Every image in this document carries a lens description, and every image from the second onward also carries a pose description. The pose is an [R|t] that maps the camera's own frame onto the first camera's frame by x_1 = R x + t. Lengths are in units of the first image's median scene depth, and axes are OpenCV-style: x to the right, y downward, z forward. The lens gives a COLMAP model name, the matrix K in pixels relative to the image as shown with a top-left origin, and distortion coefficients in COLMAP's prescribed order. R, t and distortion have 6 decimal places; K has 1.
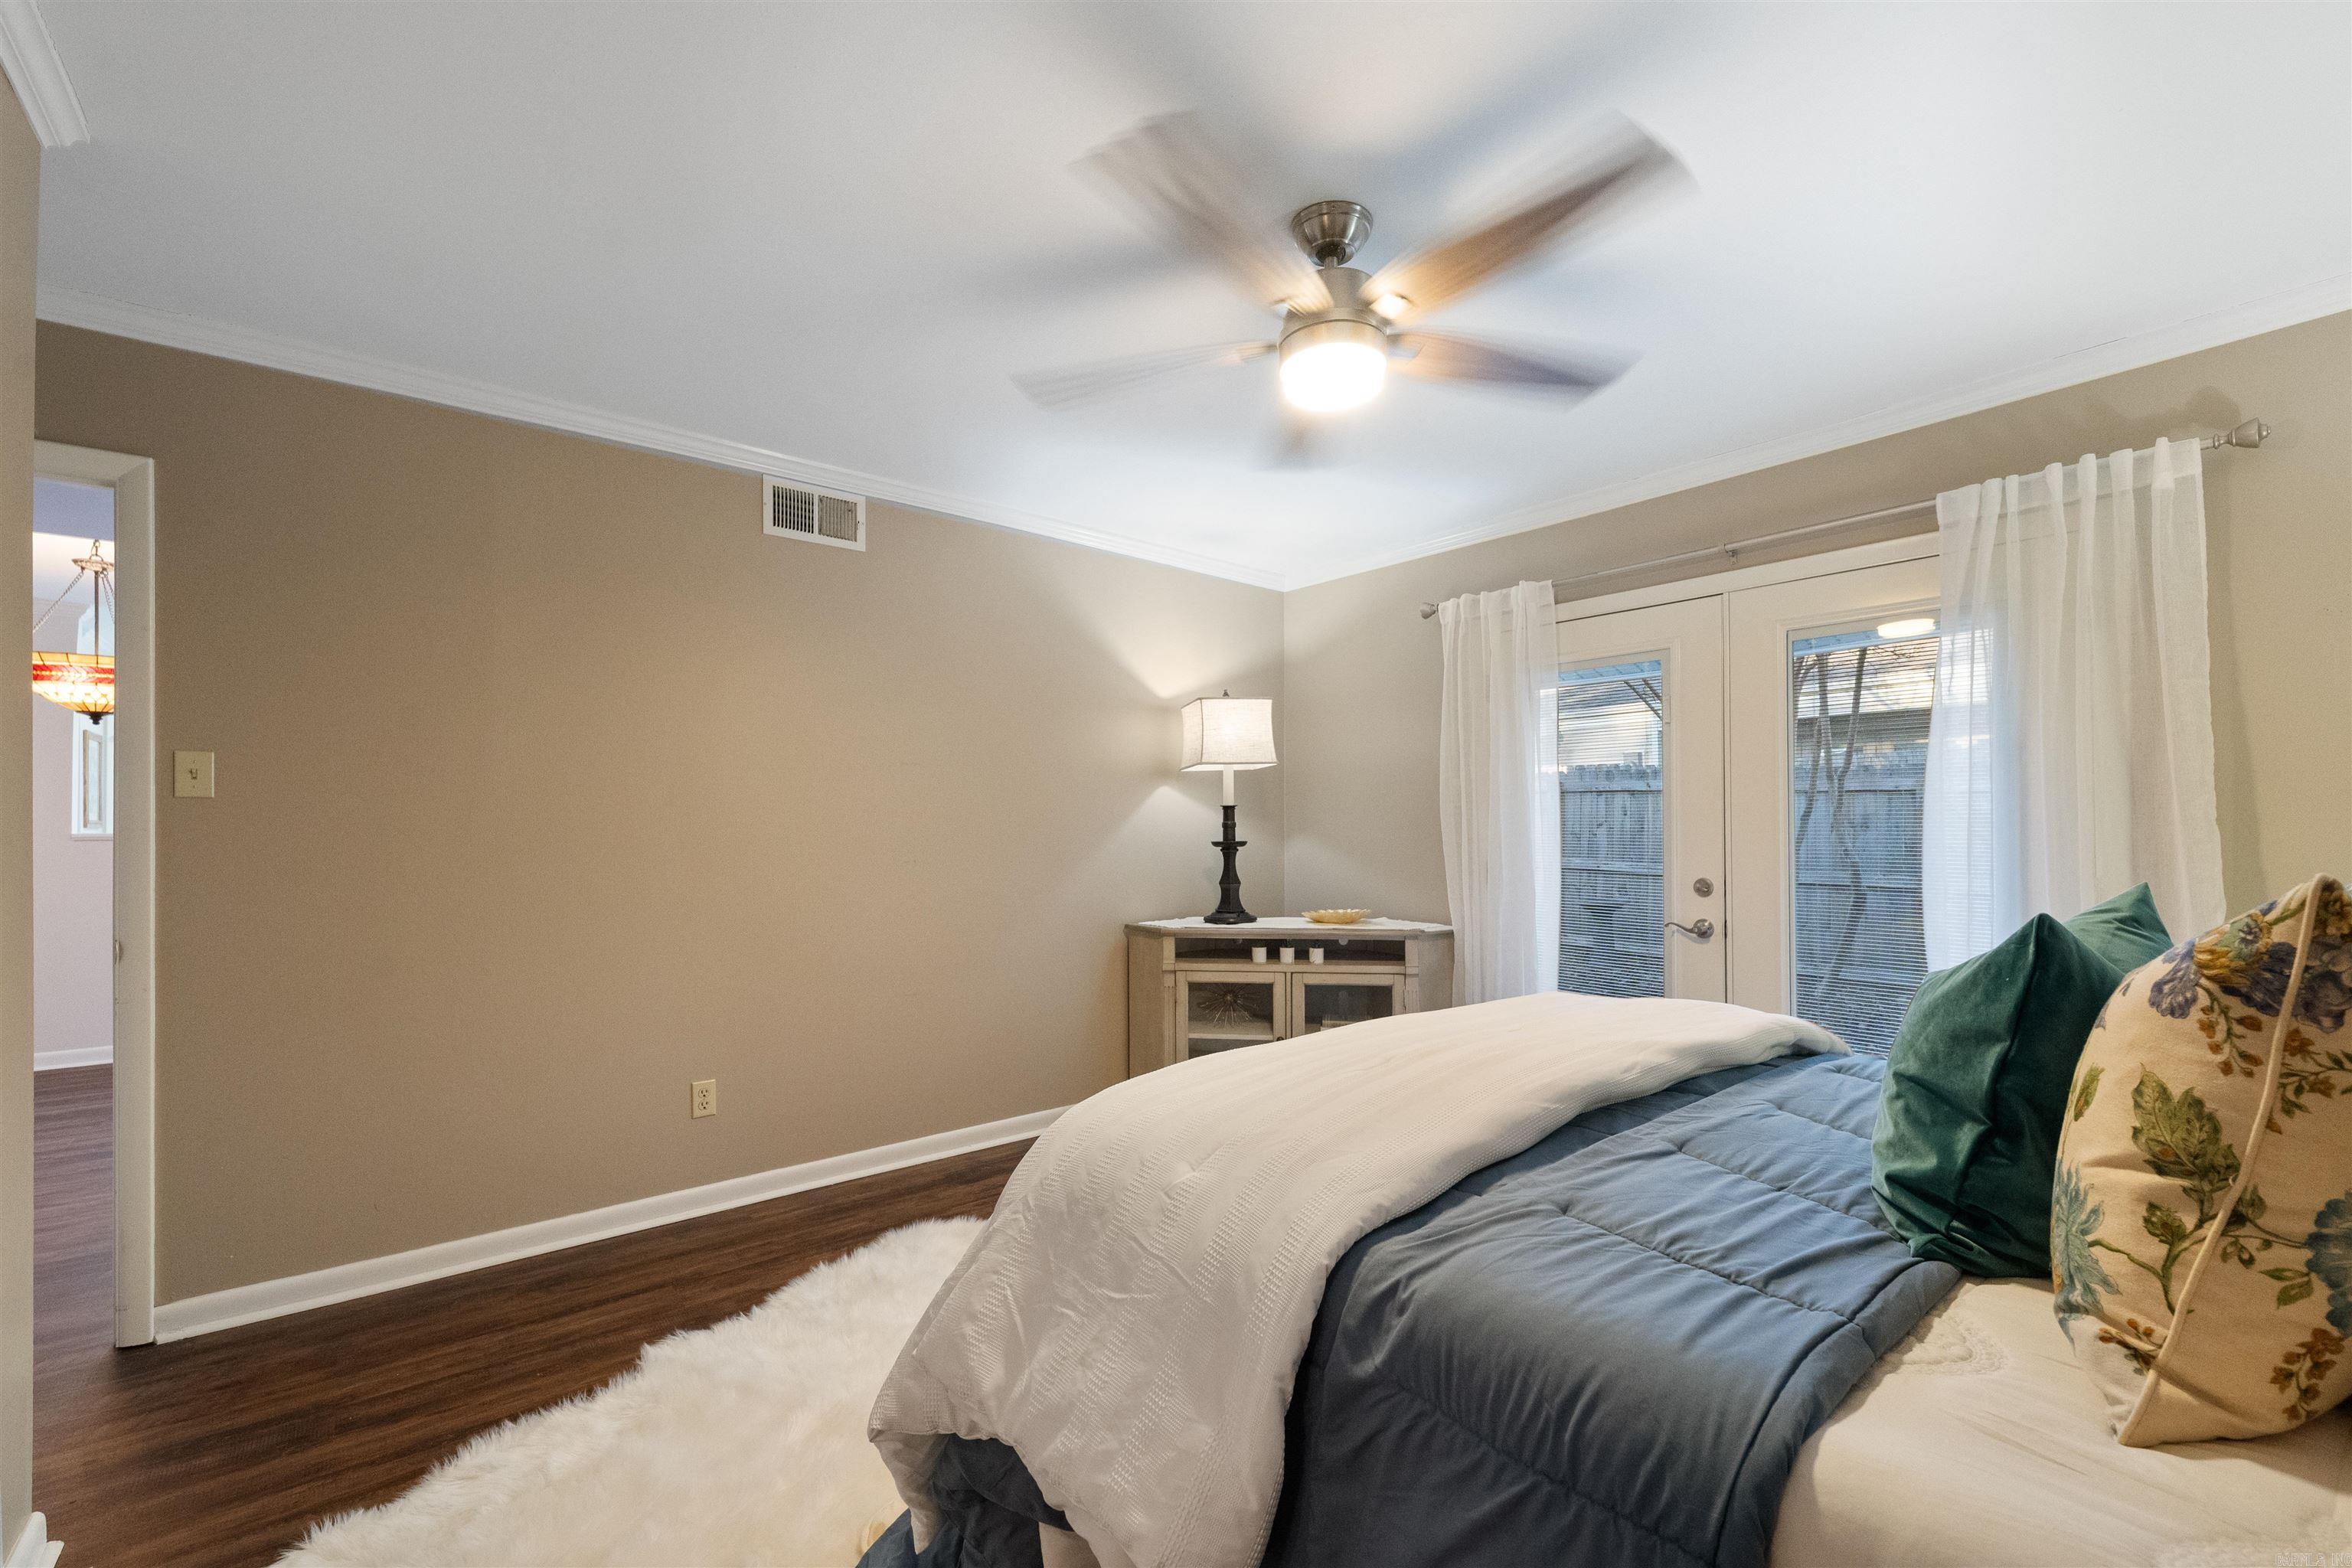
lens RADIAL K [[971.5, 0, 1177.9], [0, 971.5, 820.7], [0, 0, 1]] dist [0.000221, -0.000818]
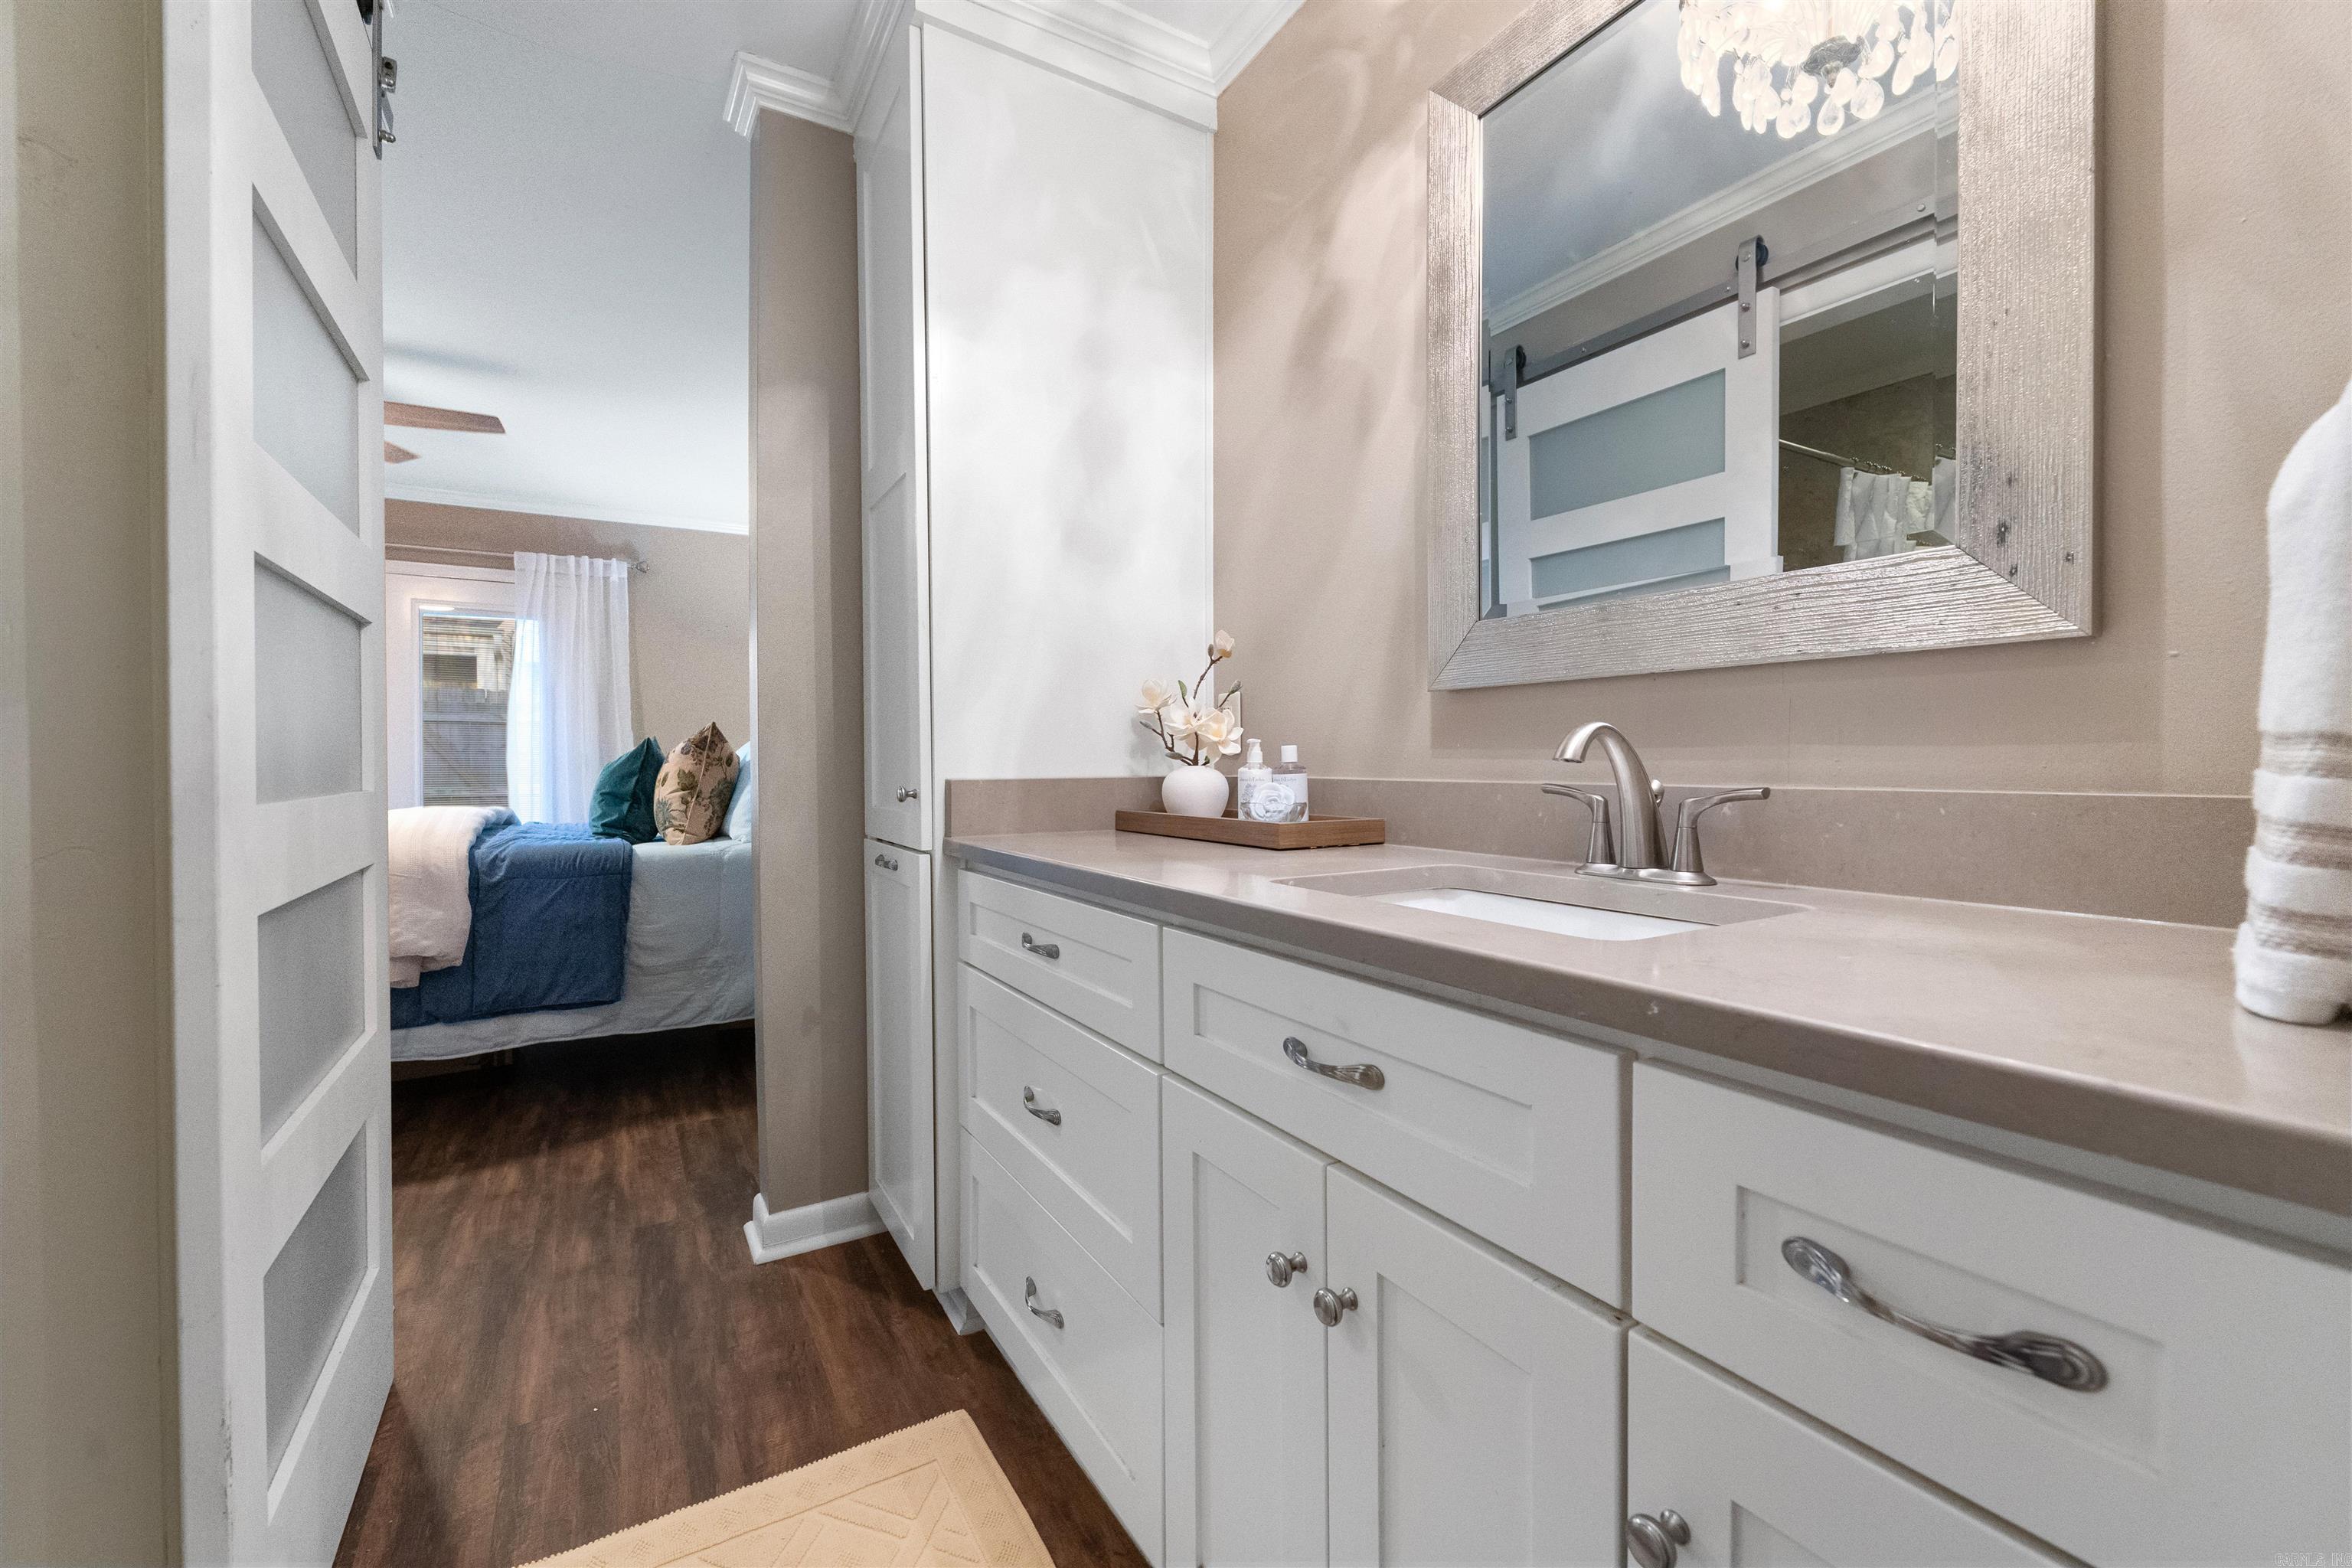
lens RADIAL K [[955.9, 0, 1172.1], [0, 955.9, 772.7], [0, 0, 1]] dist [0.001244, -0.000783]
pose [[0.146743, 0.000338, 0.989175, -0.881311], [-0.012446, 0.999921, 0.001505, 0.074939], [-0.989096, -0.012533, 0.146735, -0.544425]]
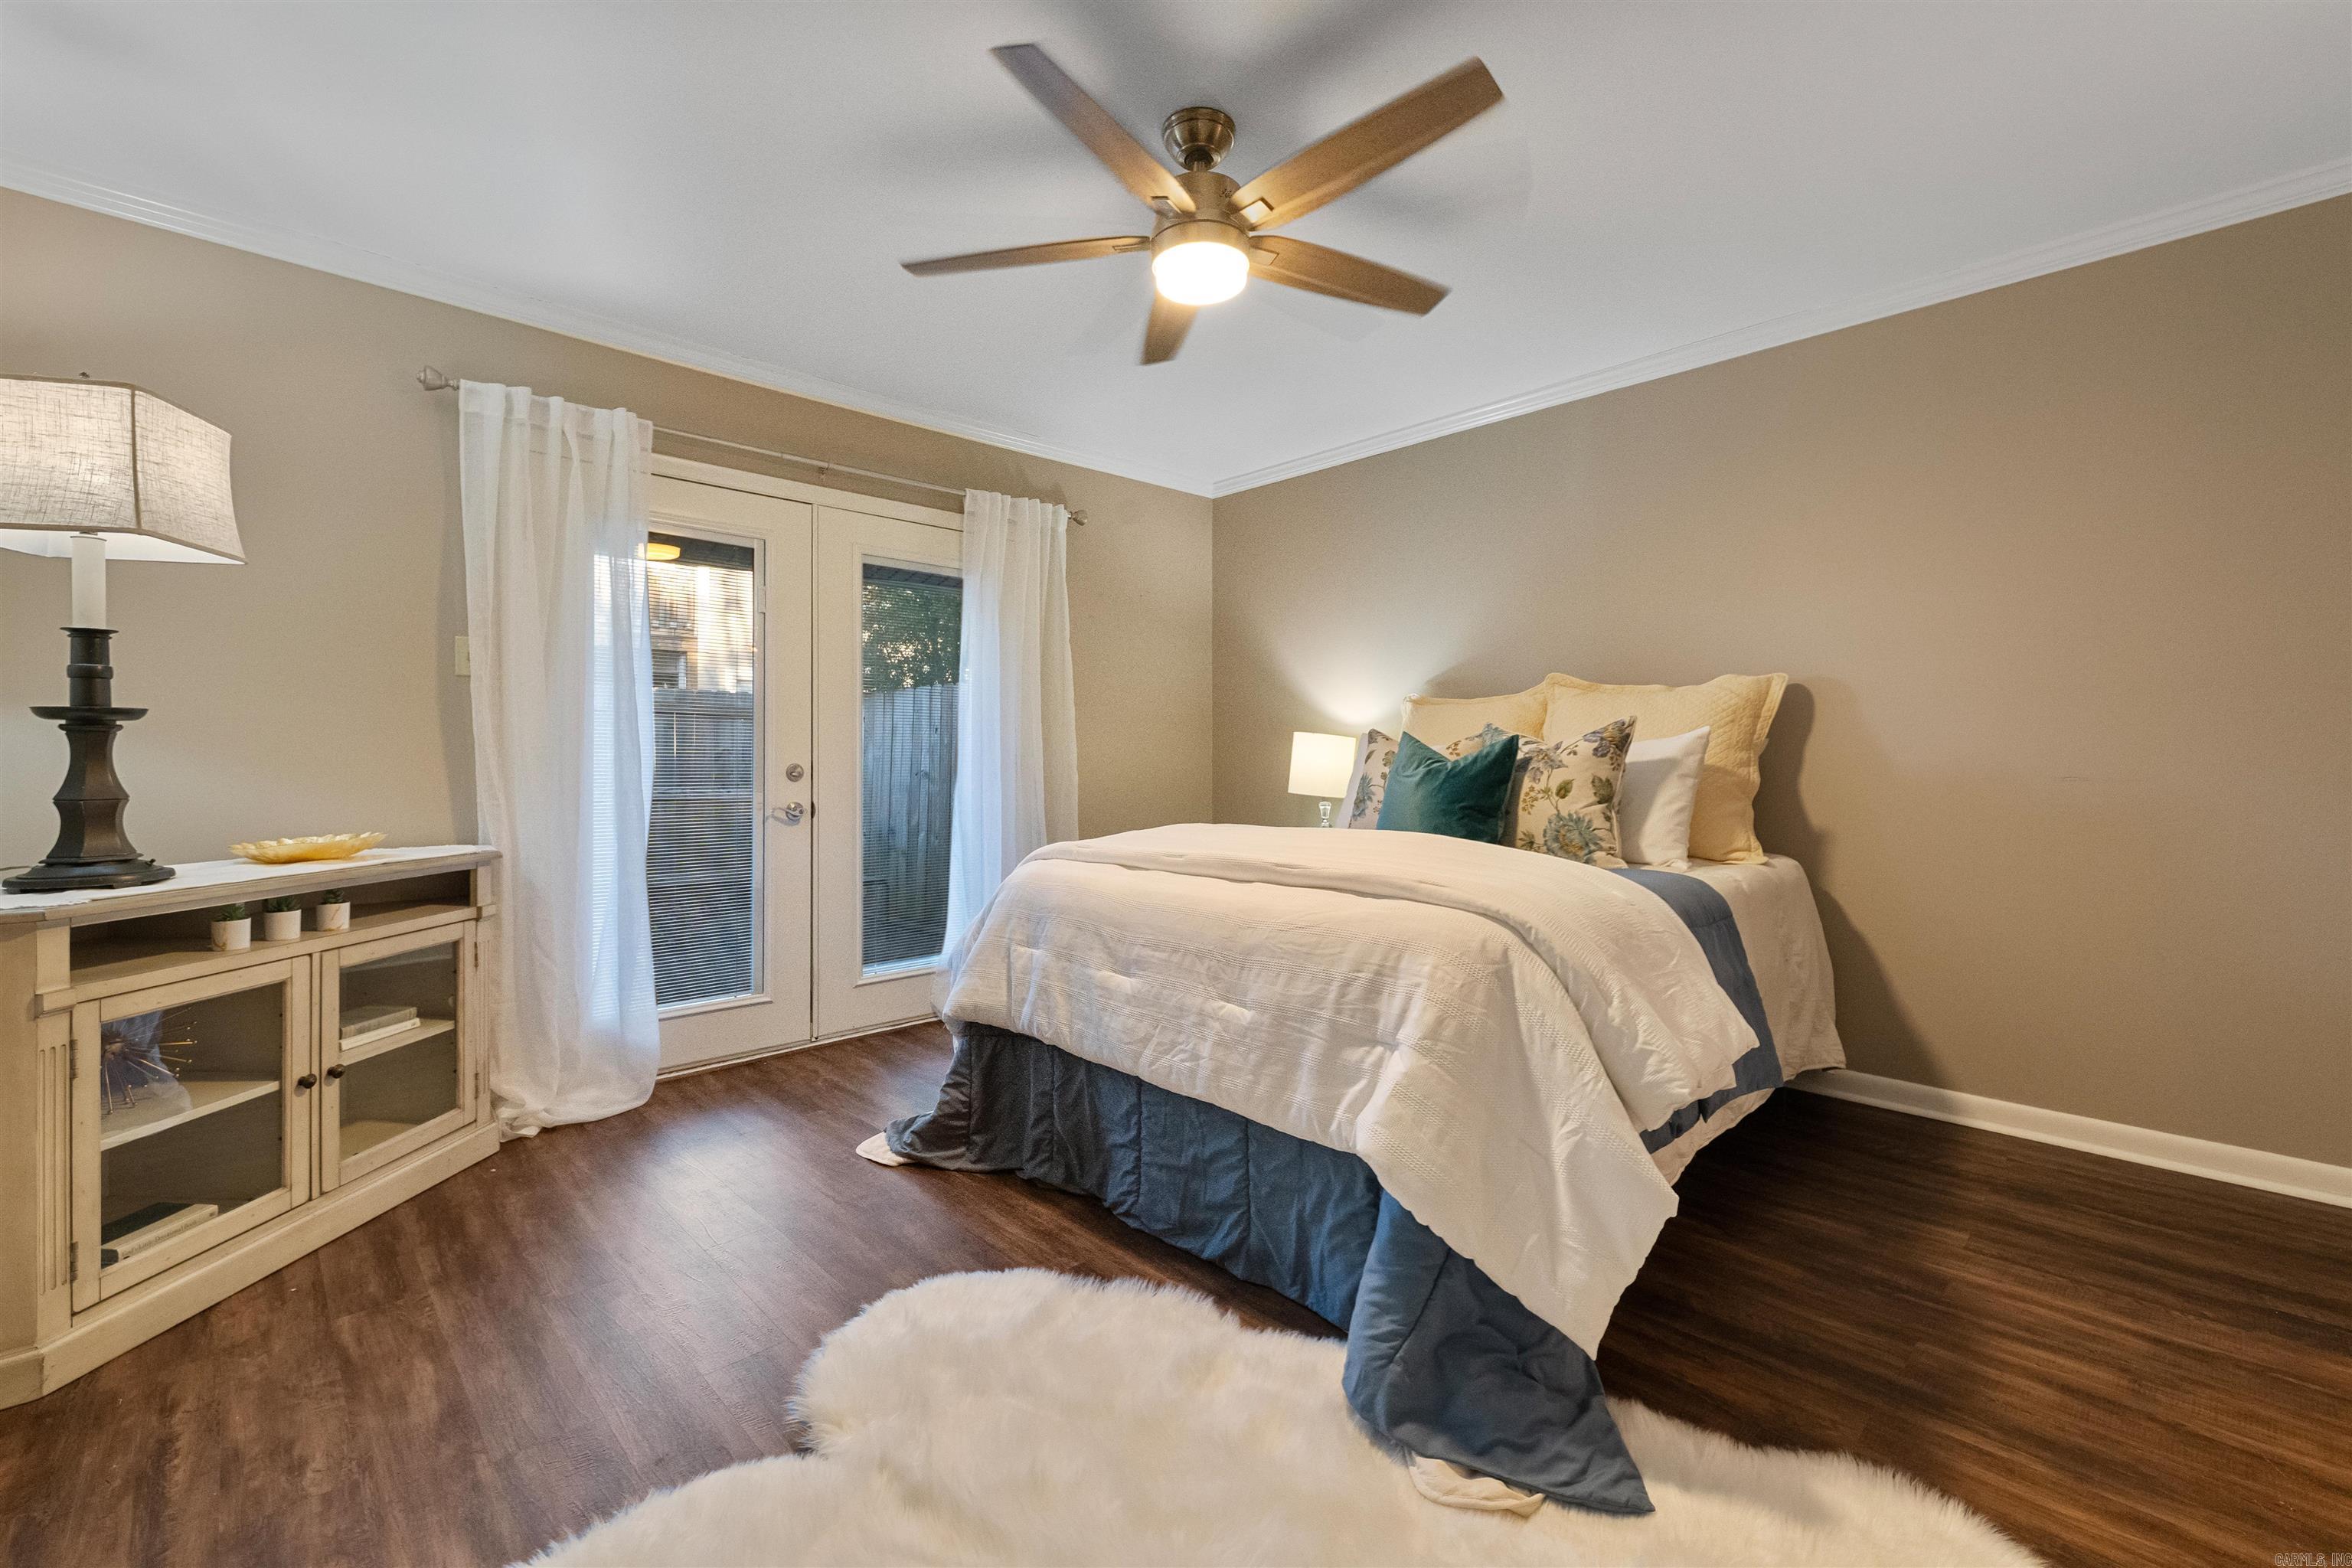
lens RADIAL K [[980.8, 0, 1163.2], [0, 980.8, 757.5], [0, 0, 1]] dist [0.002395, 0.000116]
pose [[-0.071453, 0.006522, 0.997423, -0.697906], [-0.005573, 0.999960, -0.006938, 0.070529], [-0.997428, -0.006055, -0.071413, 0.838573]]
